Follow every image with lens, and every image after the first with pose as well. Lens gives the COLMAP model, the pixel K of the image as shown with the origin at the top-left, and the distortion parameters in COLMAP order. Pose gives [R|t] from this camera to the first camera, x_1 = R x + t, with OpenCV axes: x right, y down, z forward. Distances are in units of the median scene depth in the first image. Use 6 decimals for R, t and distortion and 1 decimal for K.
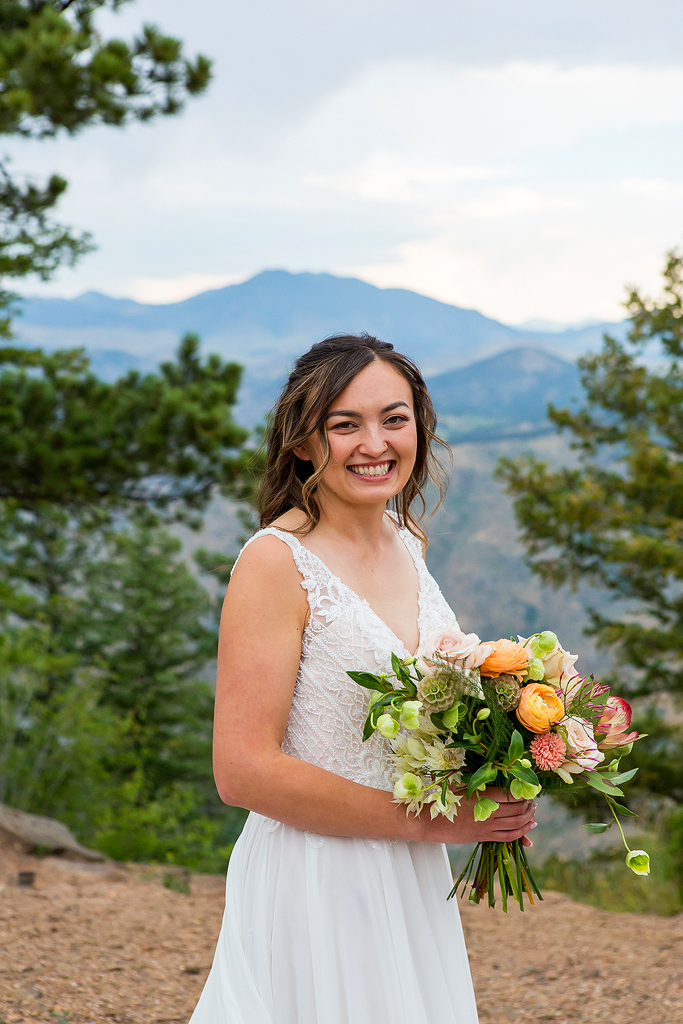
lens RADIAL K [[1990.1, 0, 341.5], [0, 1990.1, 512.0], [0, 0, 1]] dist [0.222594, -0.134693]
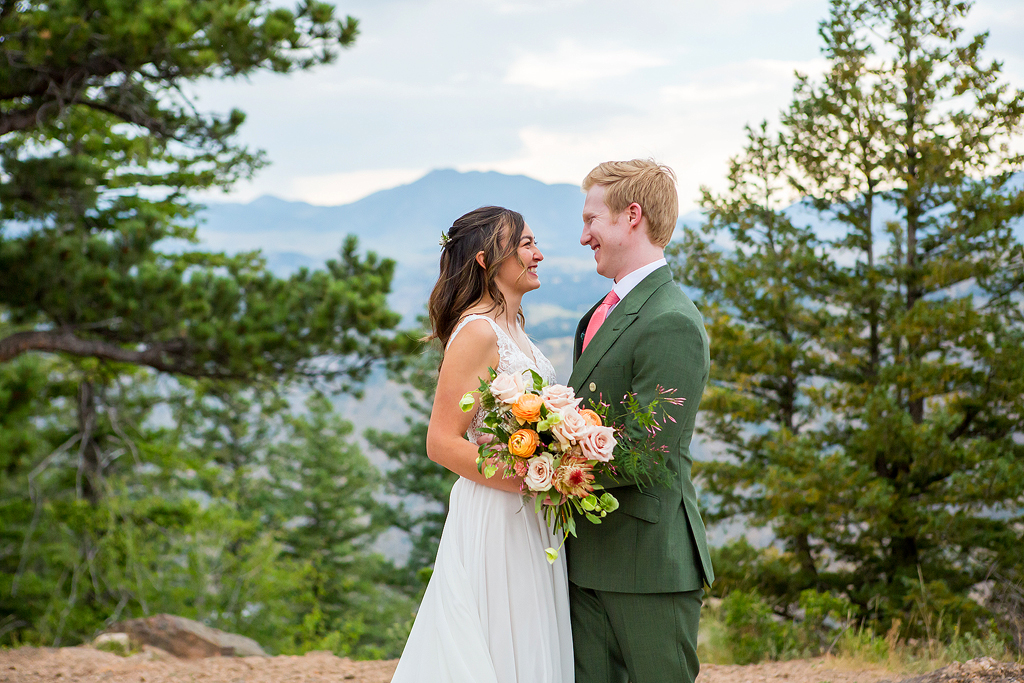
lens RADIAL K [[1957.1, 0, 512.0], [0, 1957.1, 341.5], [0, 0, 1]] dist [0.187017, 0.006973]
pose [[0.999591, -0.028581, -0.001283, 0.020858], [0.028526, 0.999085, -0.031862, 0.014588], [0.002193, 0.031813, 0.999491, -0.171449]]
